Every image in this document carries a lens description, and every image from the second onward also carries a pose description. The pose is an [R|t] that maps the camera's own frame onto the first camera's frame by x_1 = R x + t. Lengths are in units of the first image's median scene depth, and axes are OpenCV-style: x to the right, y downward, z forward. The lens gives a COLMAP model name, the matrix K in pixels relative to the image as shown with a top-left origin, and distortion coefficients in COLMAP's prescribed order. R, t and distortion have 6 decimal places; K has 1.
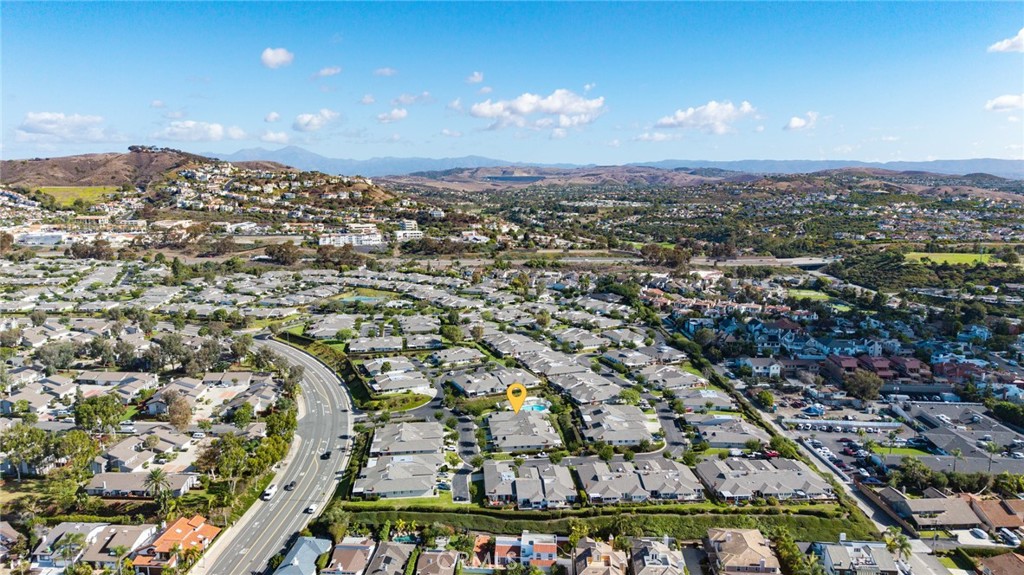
lens RADIAL K [[680.3, 0, 512.0], [0, 680.3, 287.5], [0, 0, 1]] dist [0.050665, -0.071113]
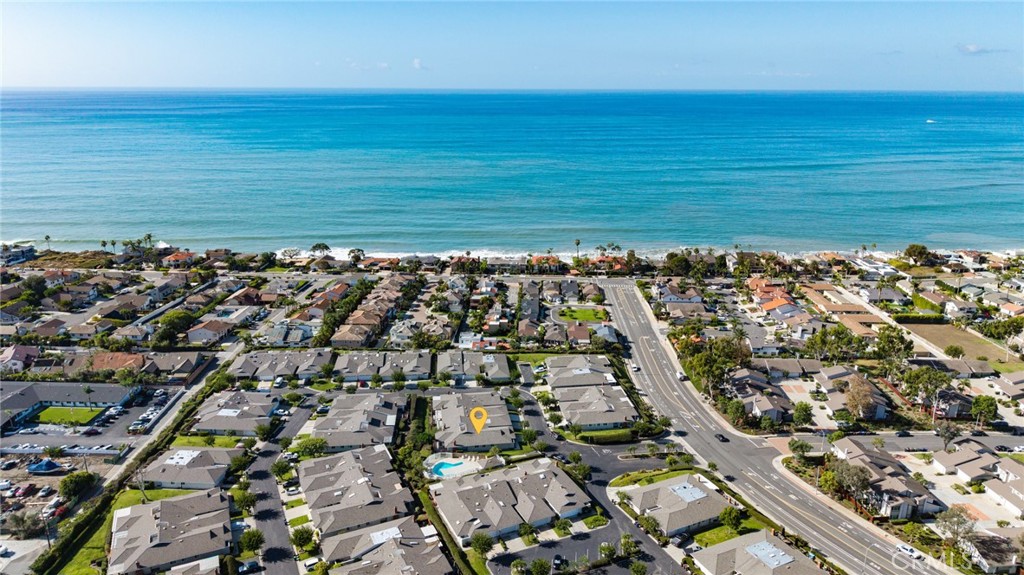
lens RADIAL K [[680.3, 0, 512.0], [0, 680.3, 287.5], [0, 0, 1]] dist [0.050665, -0.071113]
pose [[-0.999587, 0.000463, -0.028739, -0.011274], [-0.011606, 0.908225, 0.418321, -0.309267], [0.026295, 0.418481, -0.907845, 1.752177]]
